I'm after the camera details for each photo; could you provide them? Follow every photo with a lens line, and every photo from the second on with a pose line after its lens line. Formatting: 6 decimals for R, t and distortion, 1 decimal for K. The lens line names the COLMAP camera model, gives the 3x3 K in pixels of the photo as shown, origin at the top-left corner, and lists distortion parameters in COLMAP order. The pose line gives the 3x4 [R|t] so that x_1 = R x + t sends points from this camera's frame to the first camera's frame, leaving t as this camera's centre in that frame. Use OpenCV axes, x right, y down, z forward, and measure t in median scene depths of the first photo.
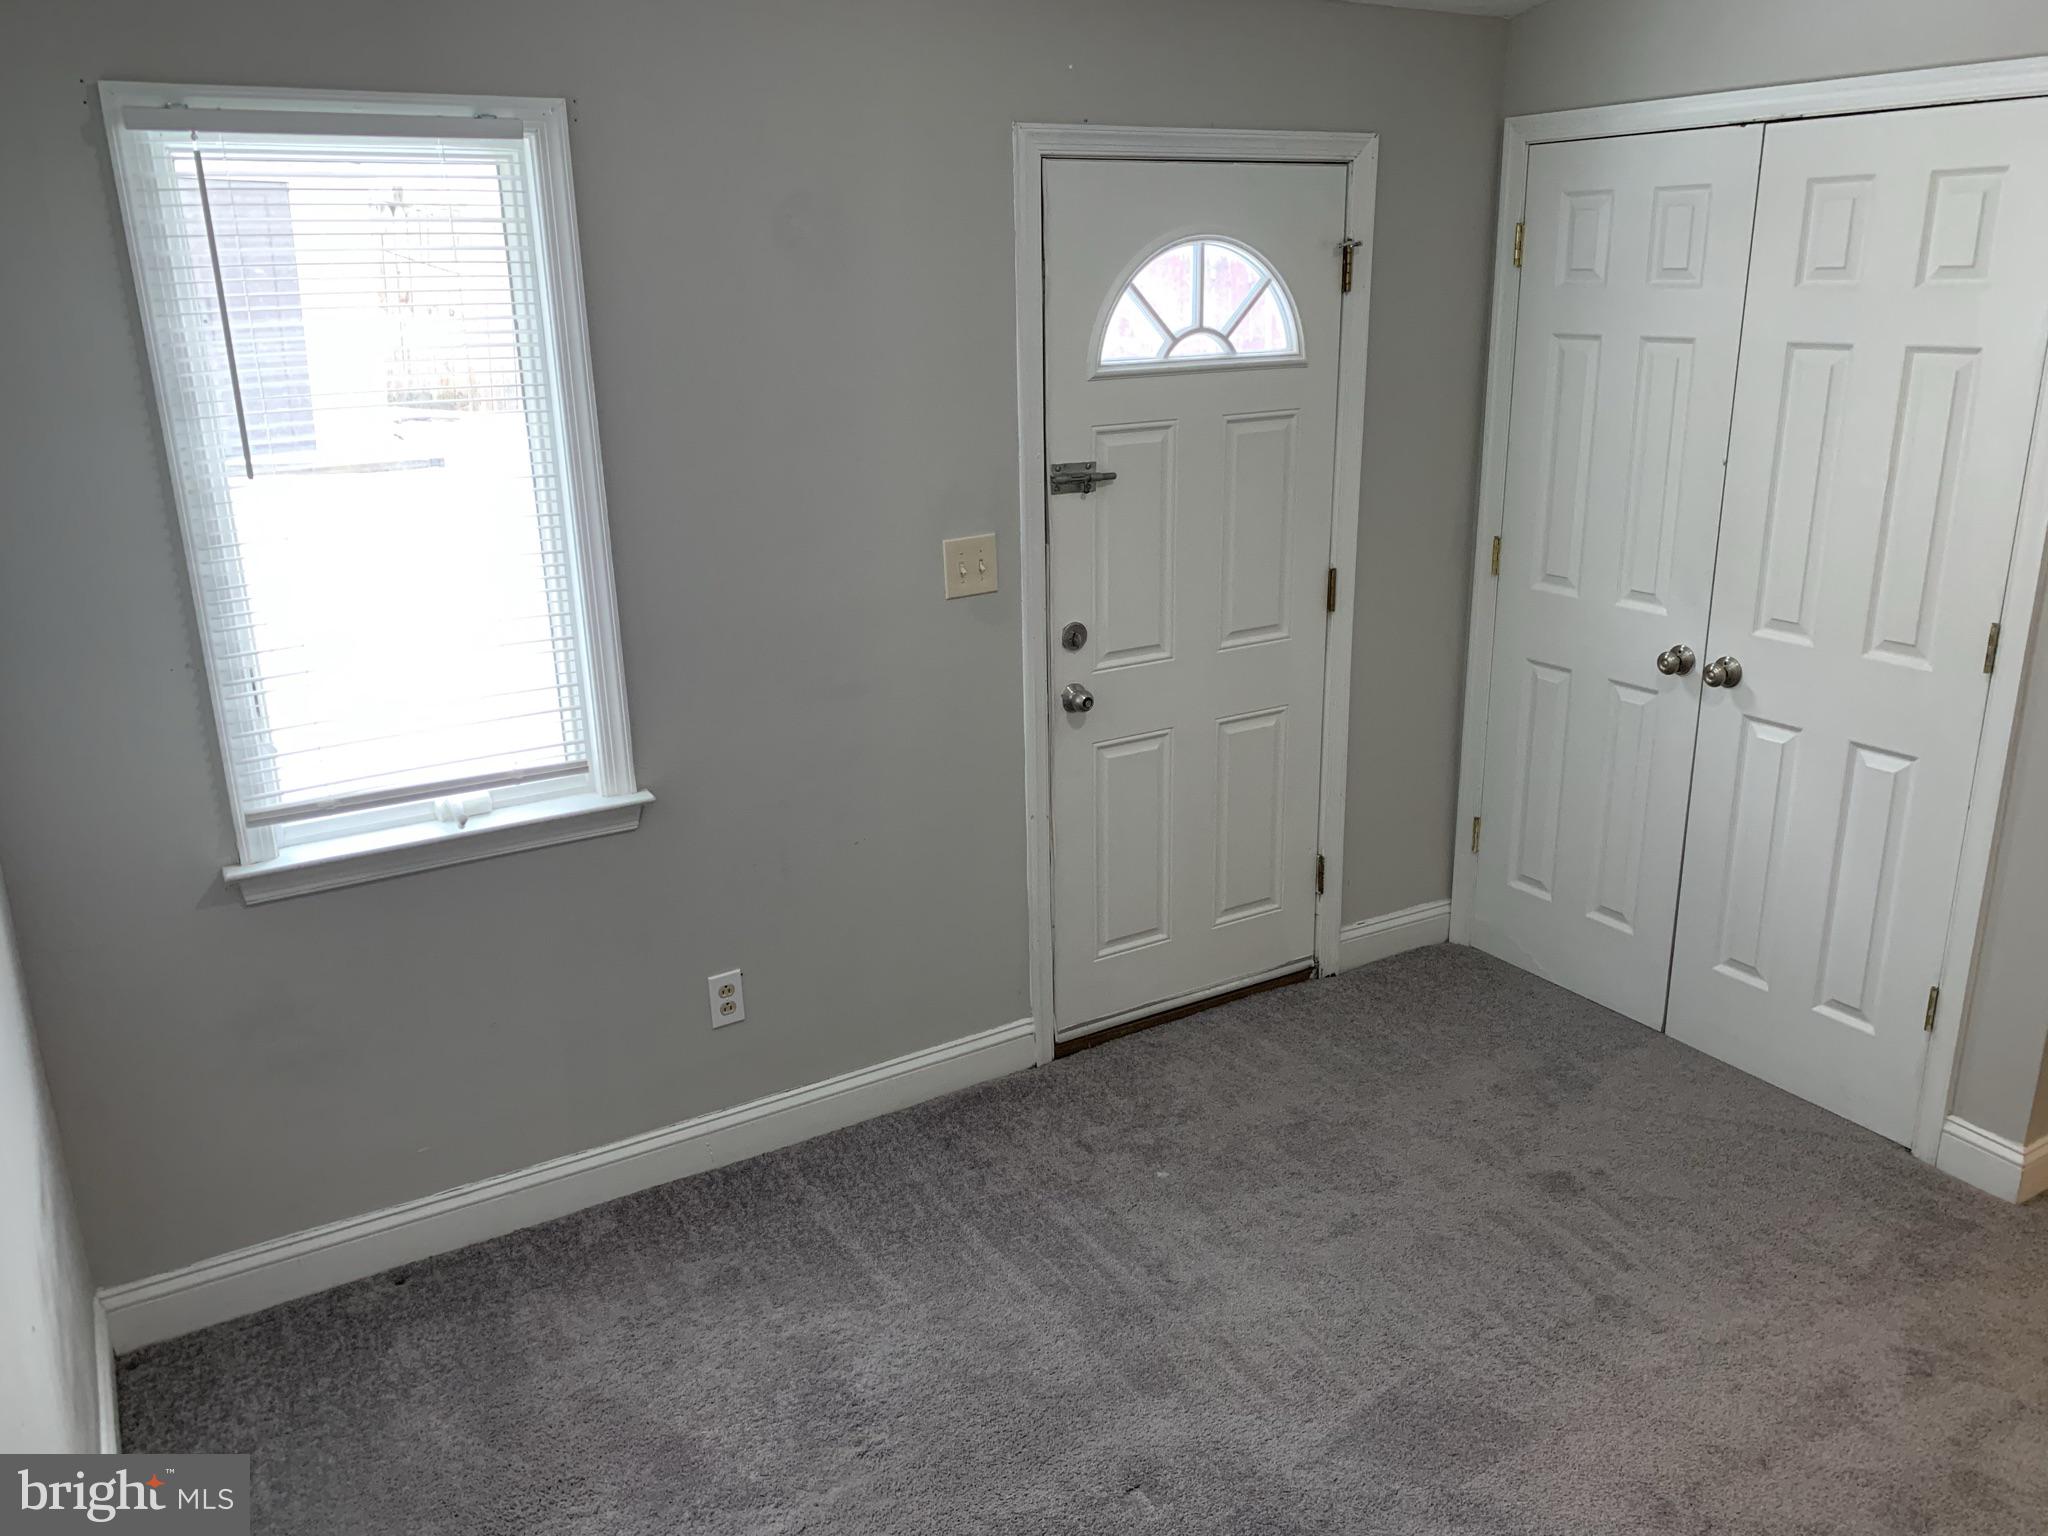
lens RADIAL K [[1563.1, 0, 1025.4], [0, 1563.1, 748.5], [0, 0, 1]] dist [0.017154, -0.006688]
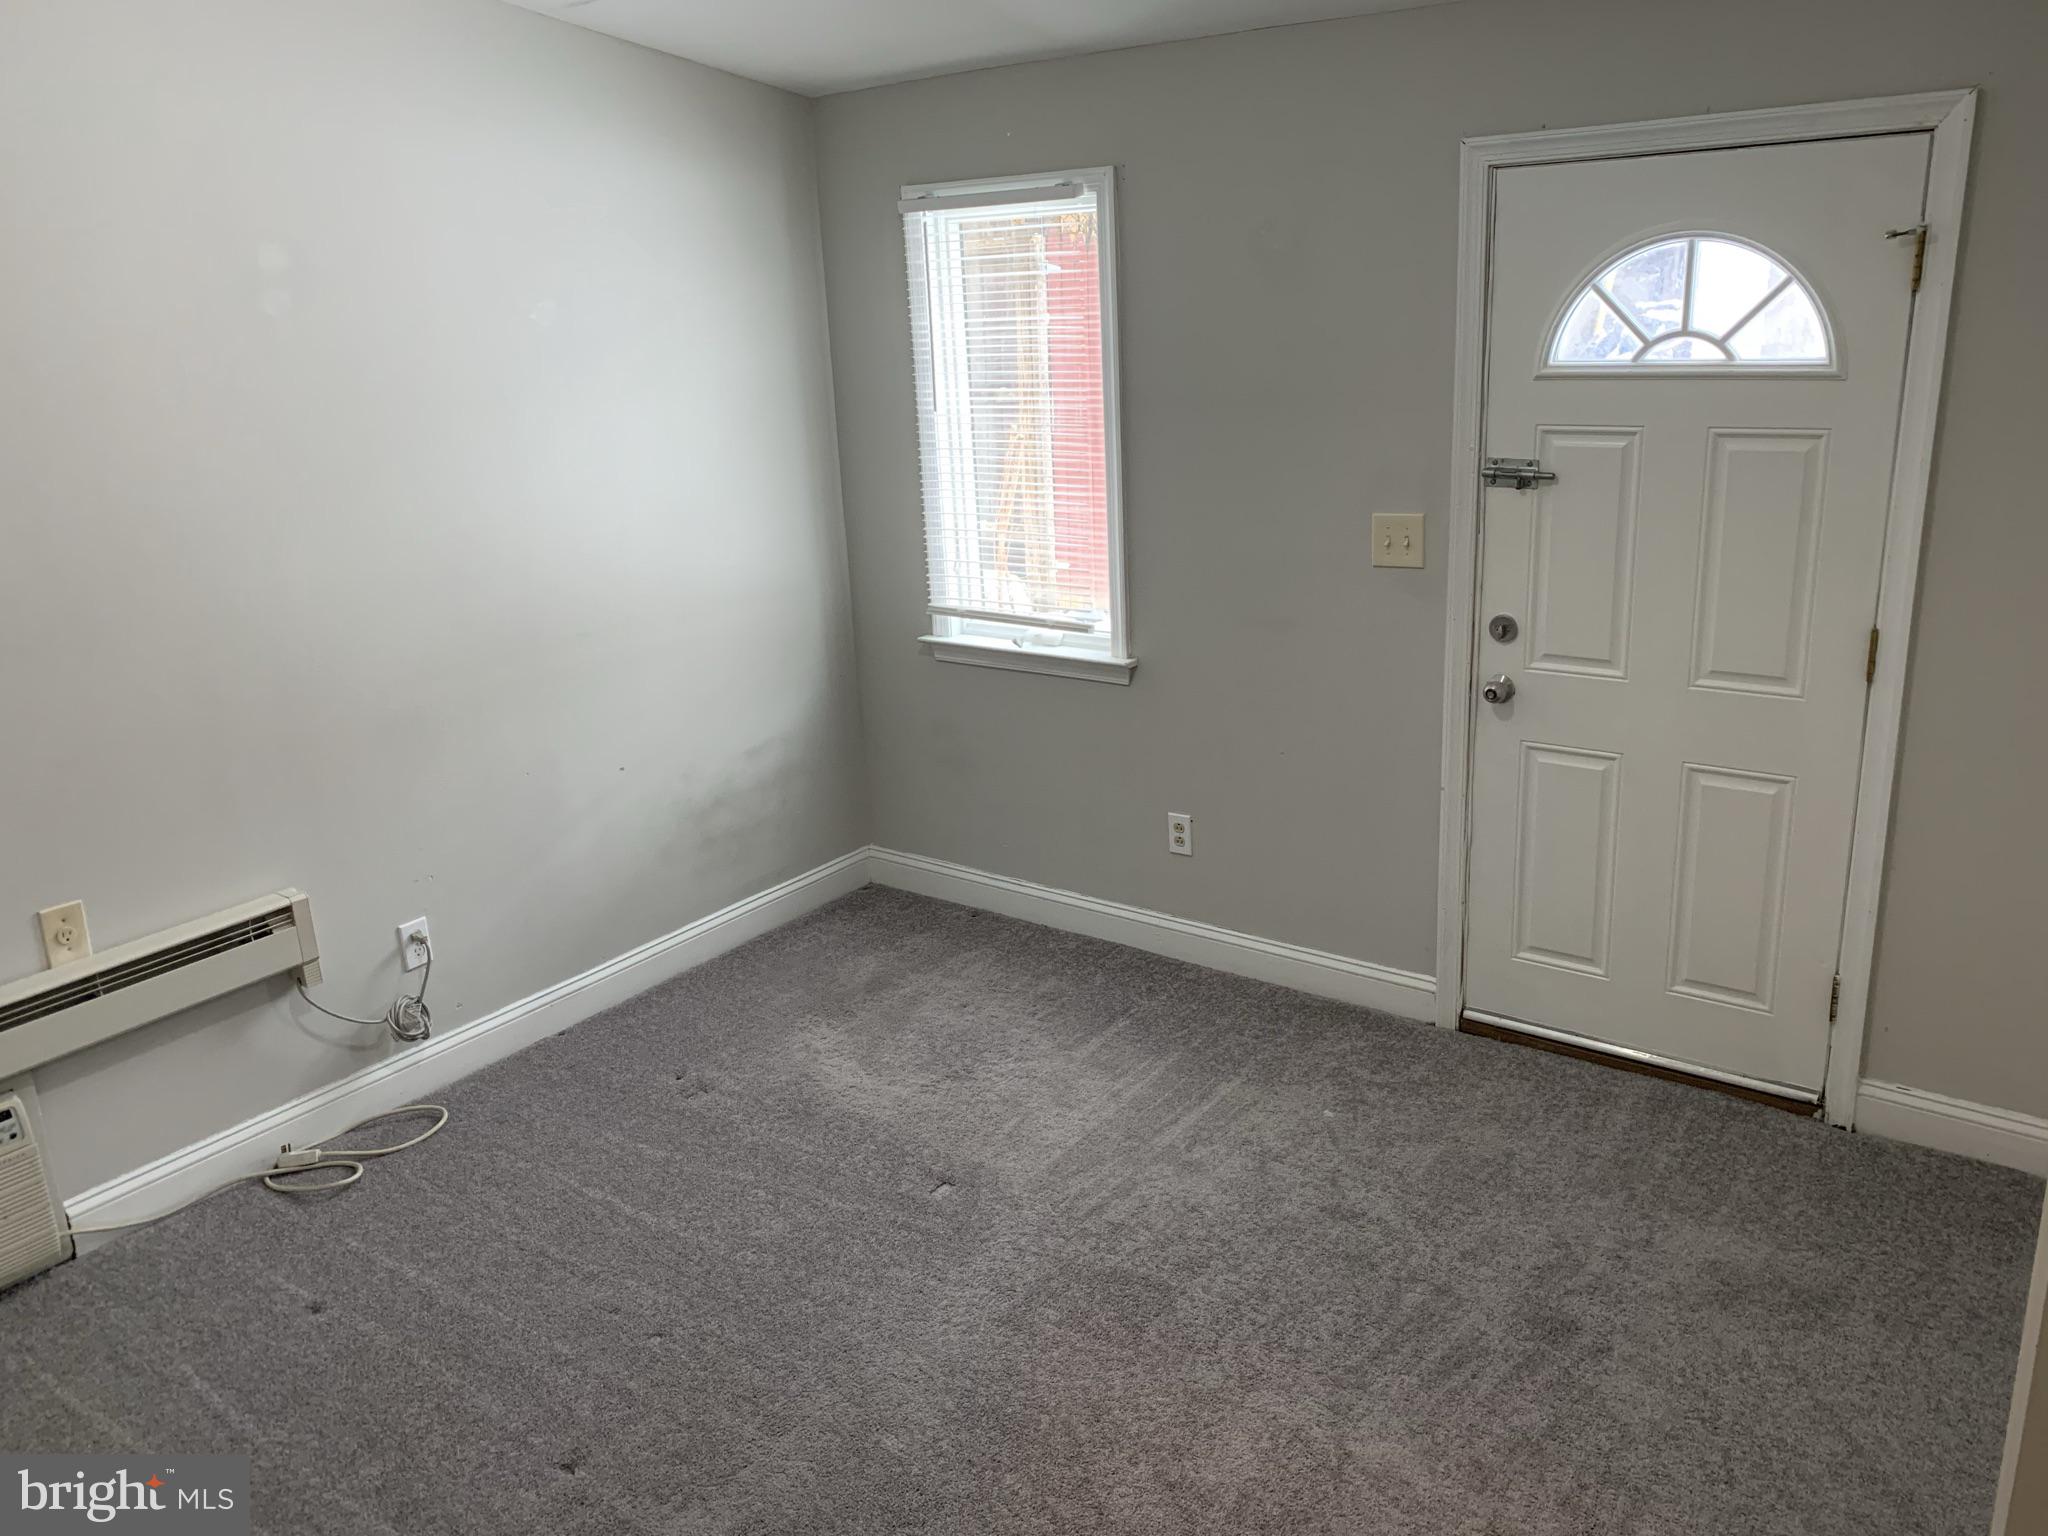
lens RADIAL K [[1563.1, 0, 1025.4], [0, 1563.1, 748.5], [0, 0, 1]] dist [0.017154, -0.006688]
pose [[0.380036, 0.261383, -0.887272, 0.855347], [-0.242932, 0.953773, 0.176921, -0.103377], [0.892500, 0.148310, 0.425966, 0.295838]]
